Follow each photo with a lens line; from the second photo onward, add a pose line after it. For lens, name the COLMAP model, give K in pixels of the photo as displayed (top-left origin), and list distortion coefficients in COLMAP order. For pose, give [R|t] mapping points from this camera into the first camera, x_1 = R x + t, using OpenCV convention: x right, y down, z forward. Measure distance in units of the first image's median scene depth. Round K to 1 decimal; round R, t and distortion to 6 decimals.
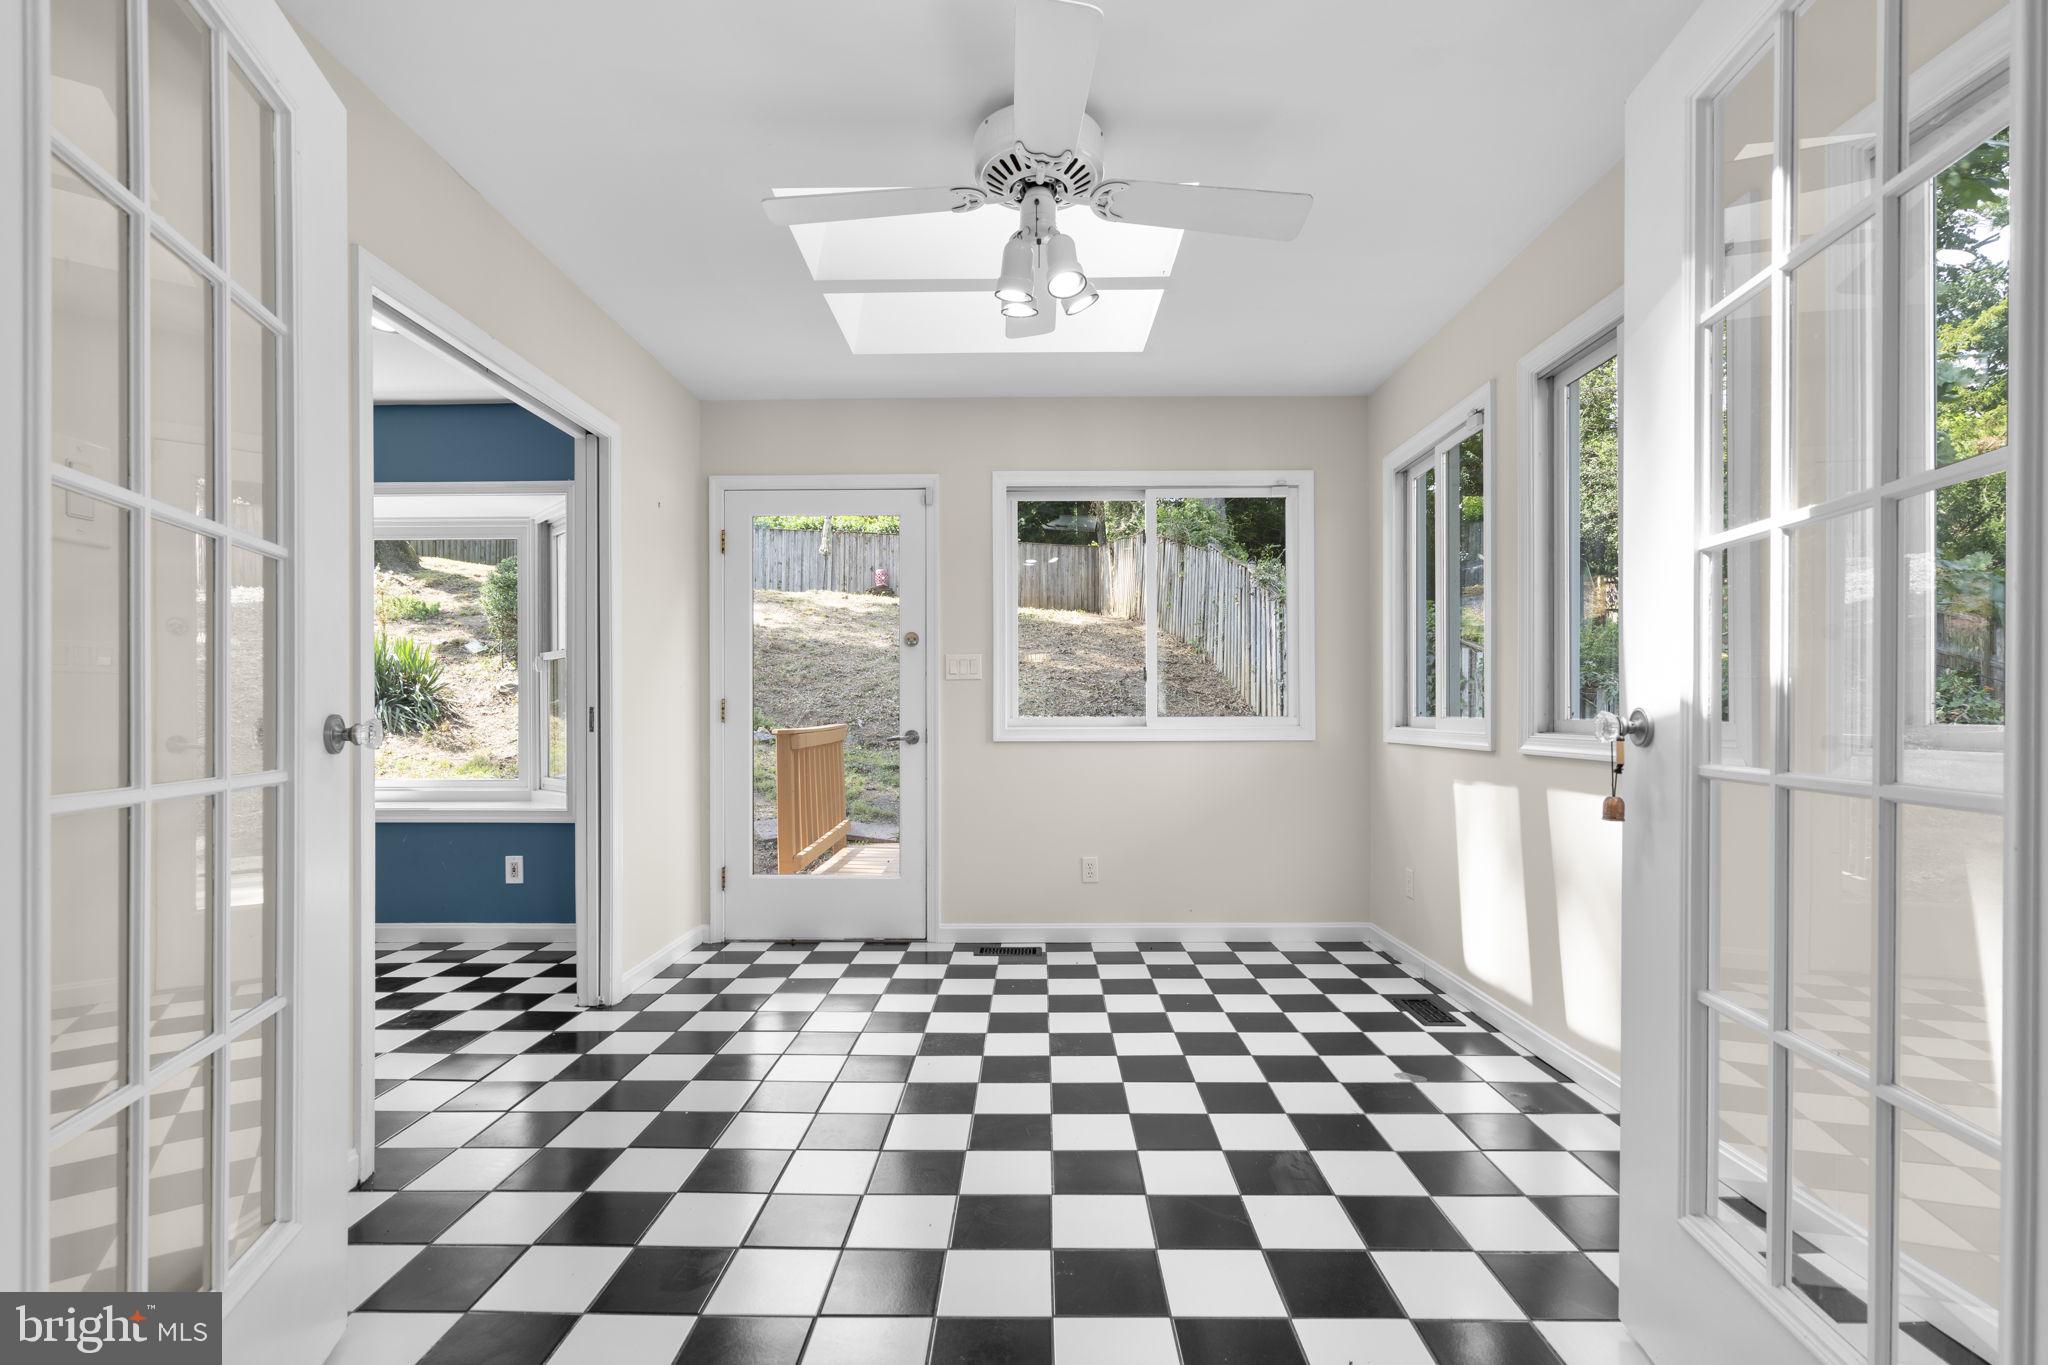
lens RADIAL K [[932.5, 0, 1023.0], [0, 932.5, 717.9], [0, 0, 1]] dist [0.003090, -0.001676]
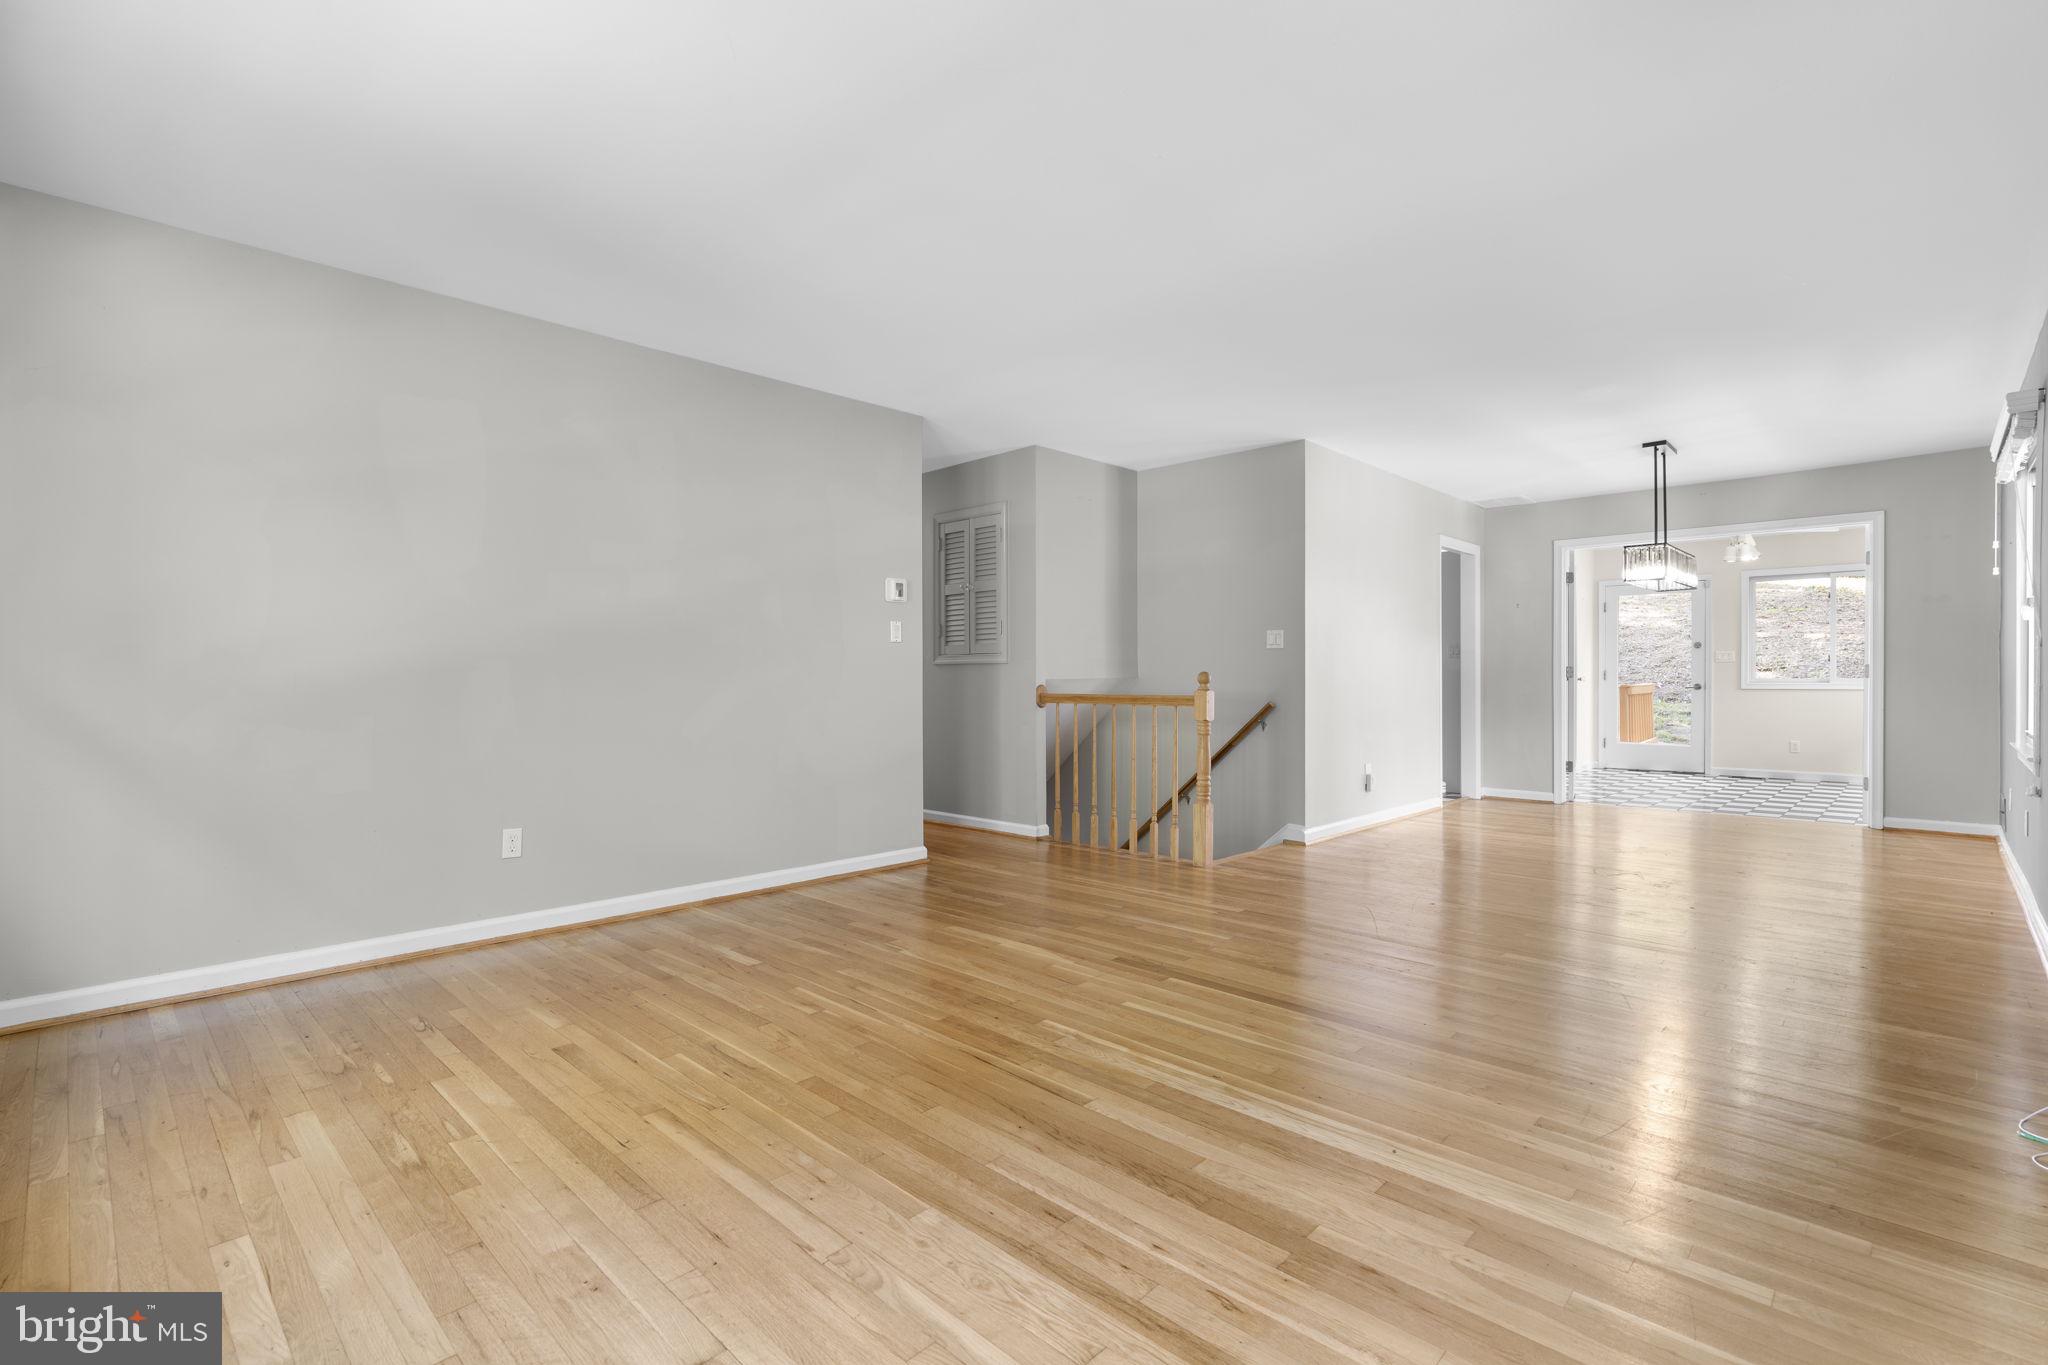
lens RADIAL K [[932.5, 0, 1025.6], [0, 932.5, 683.3], [0, 0, 1]] dist [0.003090, -0.001676]
pose [[0.729315, 0.000682, -0.684178, 0.119677], [-0.001043, 0.999999, -0.000115, 0.005877], [0.684178, 0.000797, 0.729315, -0.880511]]
